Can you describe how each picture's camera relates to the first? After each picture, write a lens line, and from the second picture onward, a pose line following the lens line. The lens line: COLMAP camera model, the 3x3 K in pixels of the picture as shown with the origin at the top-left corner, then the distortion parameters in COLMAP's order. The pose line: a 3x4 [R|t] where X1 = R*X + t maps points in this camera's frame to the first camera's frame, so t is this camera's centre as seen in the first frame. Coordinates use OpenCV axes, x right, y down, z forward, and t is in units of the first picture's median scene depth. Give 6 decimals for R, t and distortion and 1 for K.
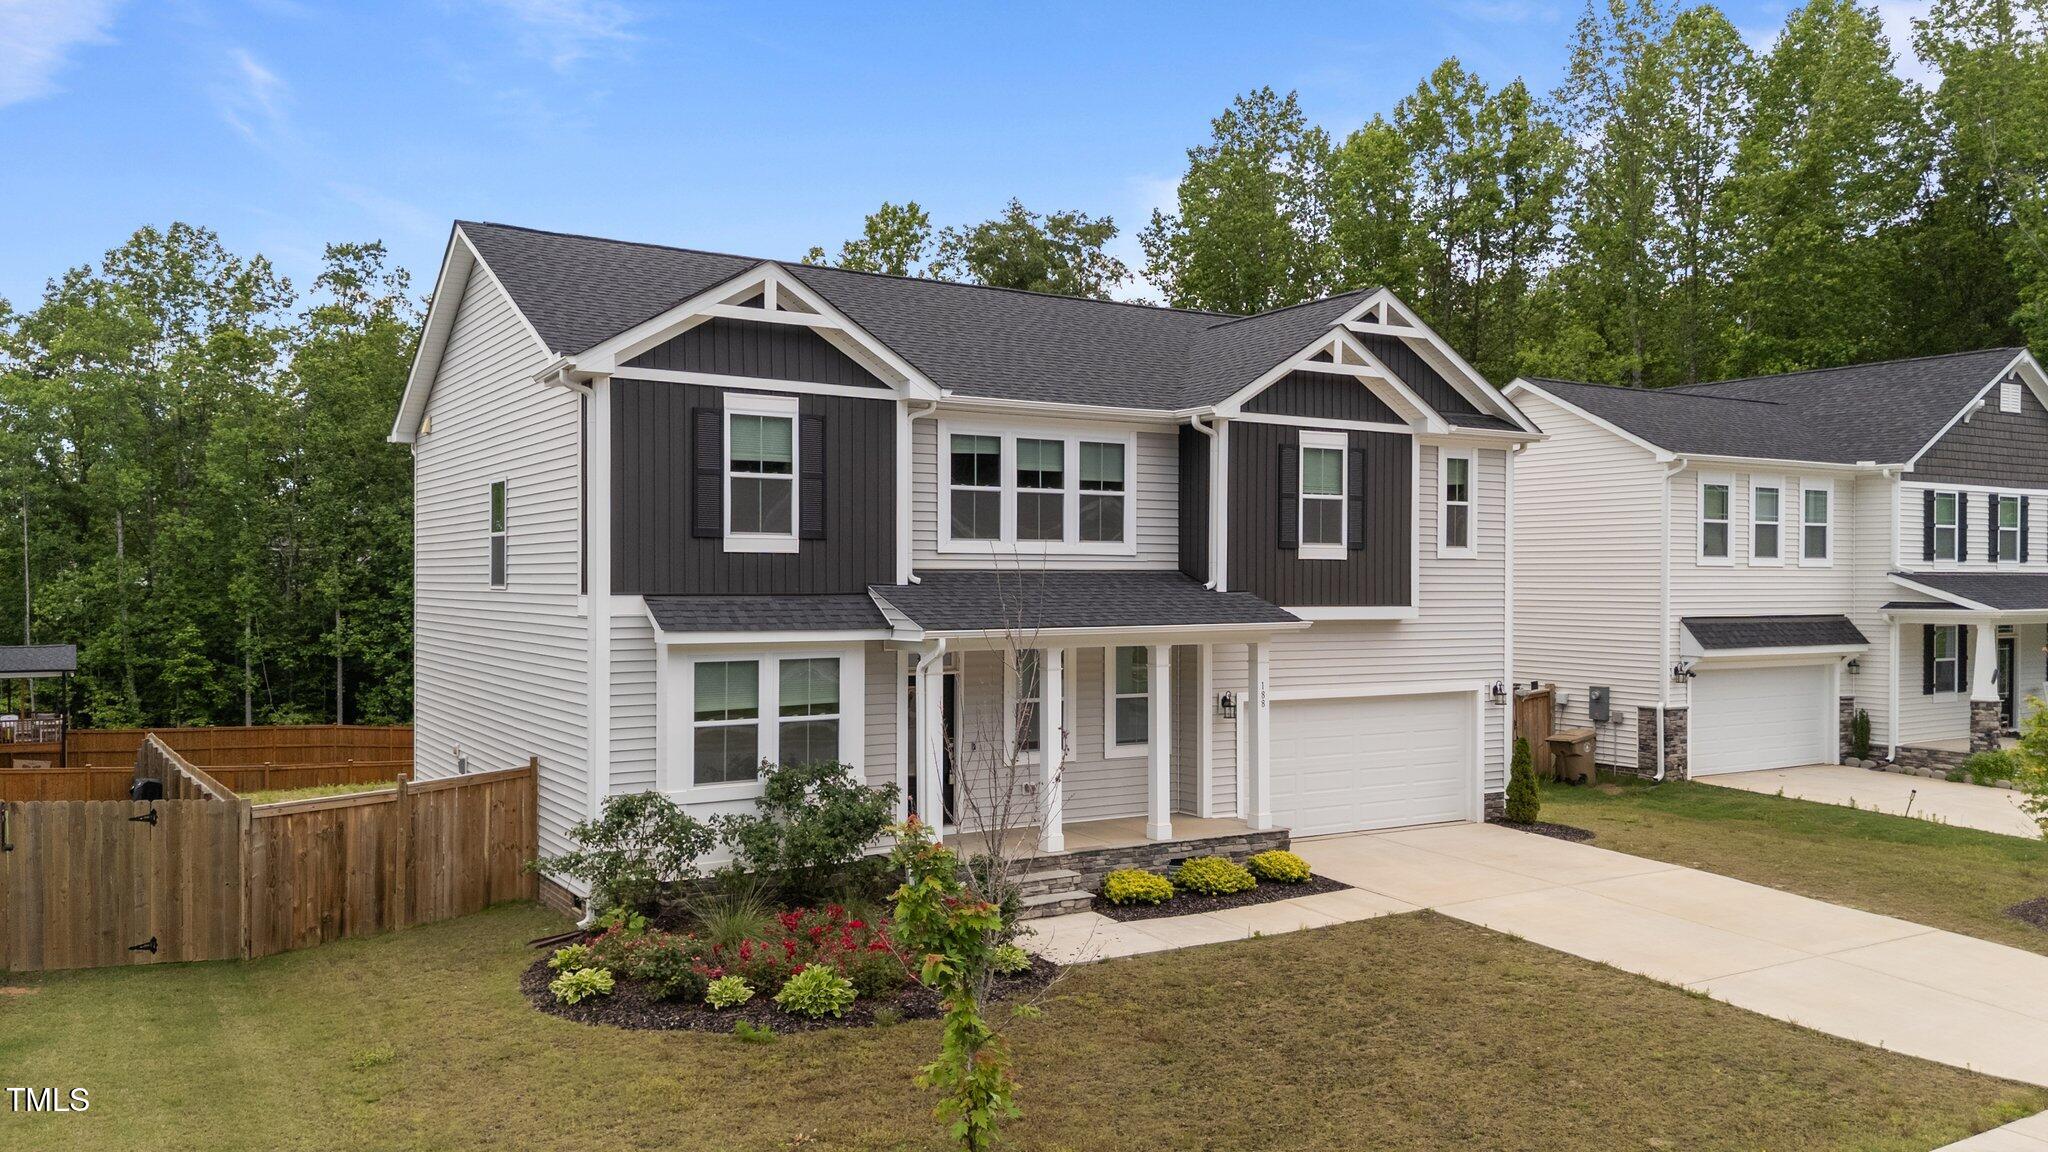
lens RADIAL K [[1512.4, 0, 1024.0], [0, 1512.4, 576.0], [0, 0, 1]] dist [0.047979, -0.036041]
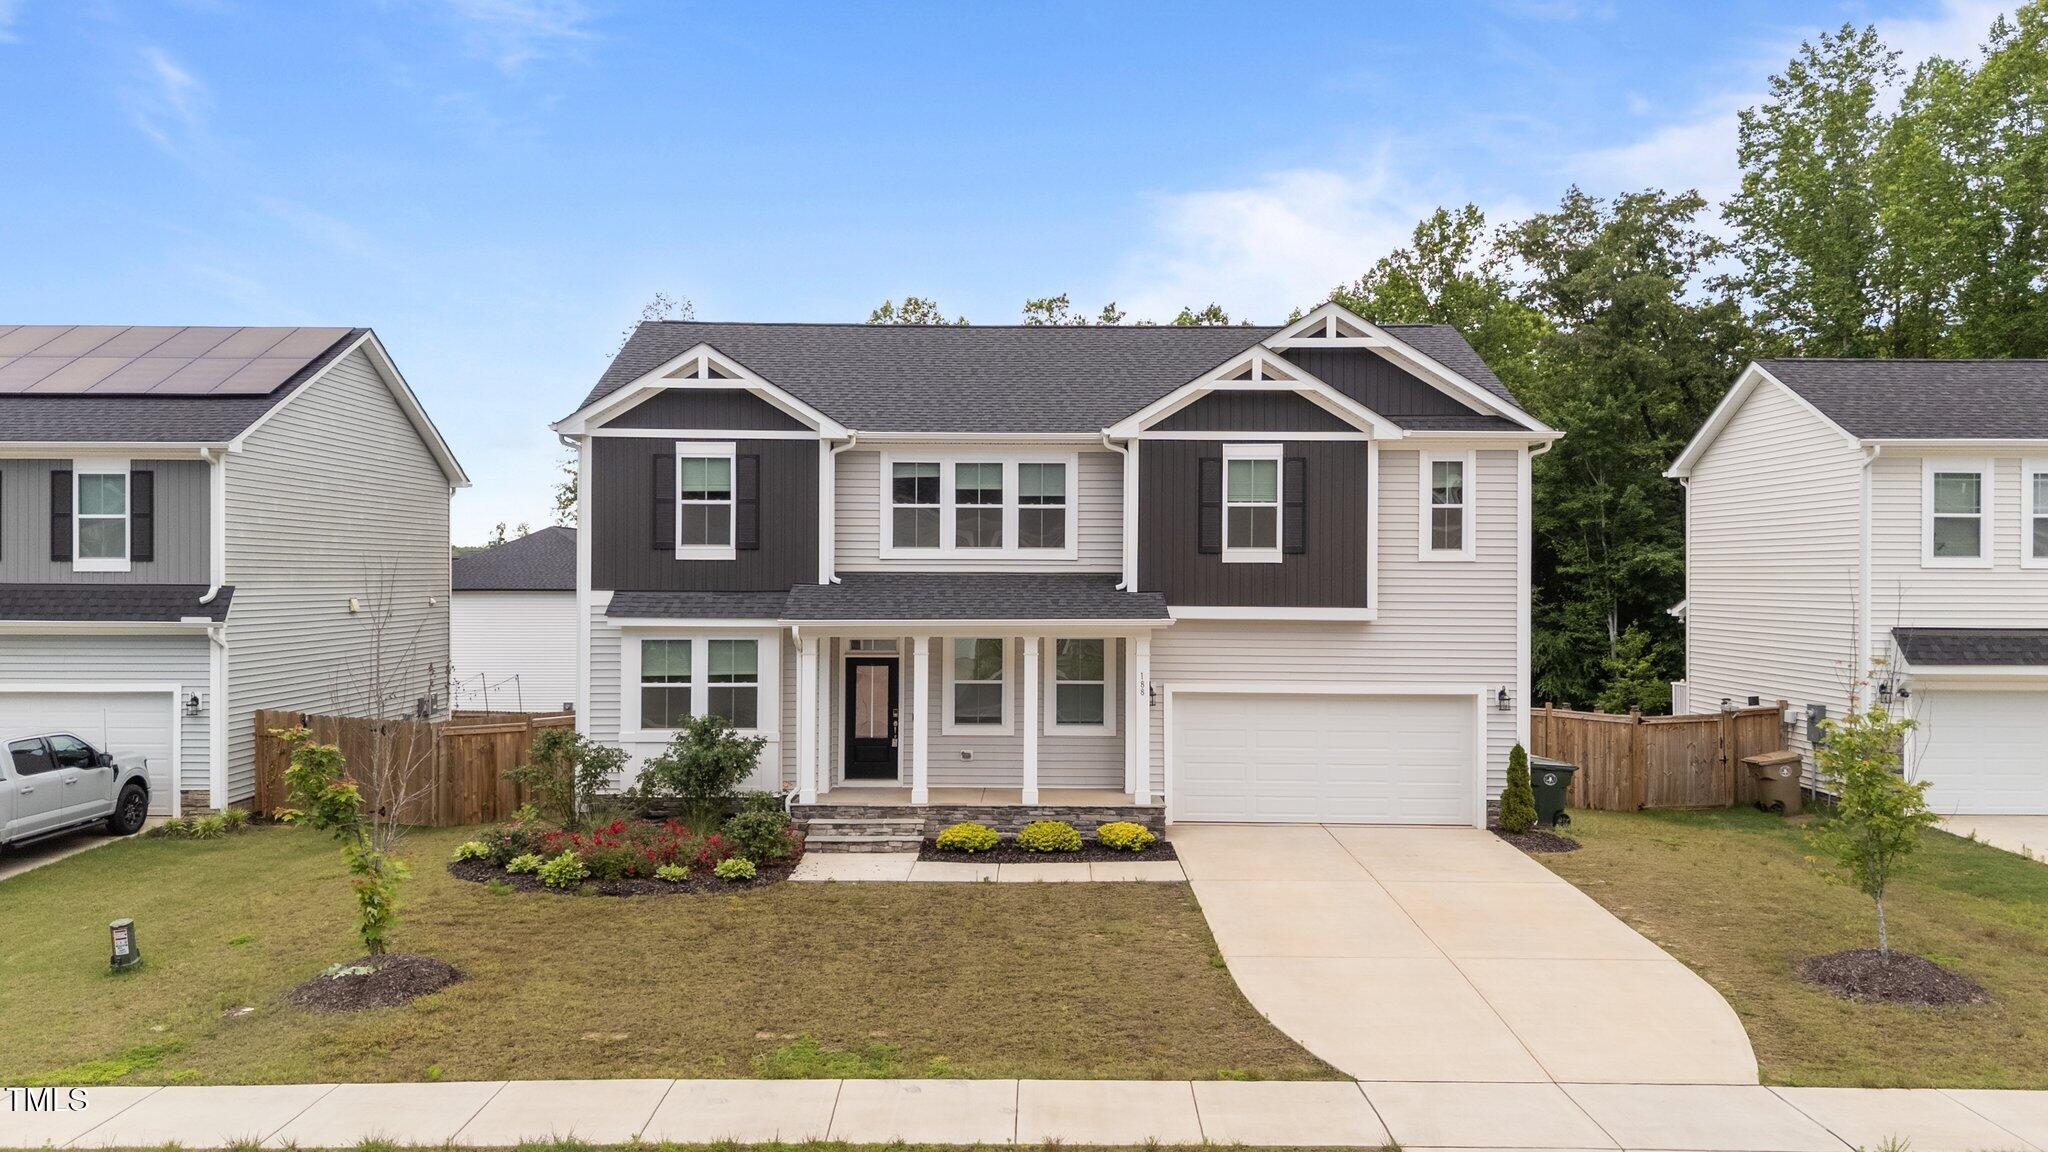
lens RADIAL K [[1500.4, 0, 1024.0], [0, 1500.4, 576.0], [0, 0, 1]] dist [0.074963, -0.080165]
pose [[0.856016, 0.001183, -0.516948, 0.657123], [-0.002100, 0.999997, -0.001188, -0.000068], [0.516945, 0.002103, 0.856016, 0.005962]]
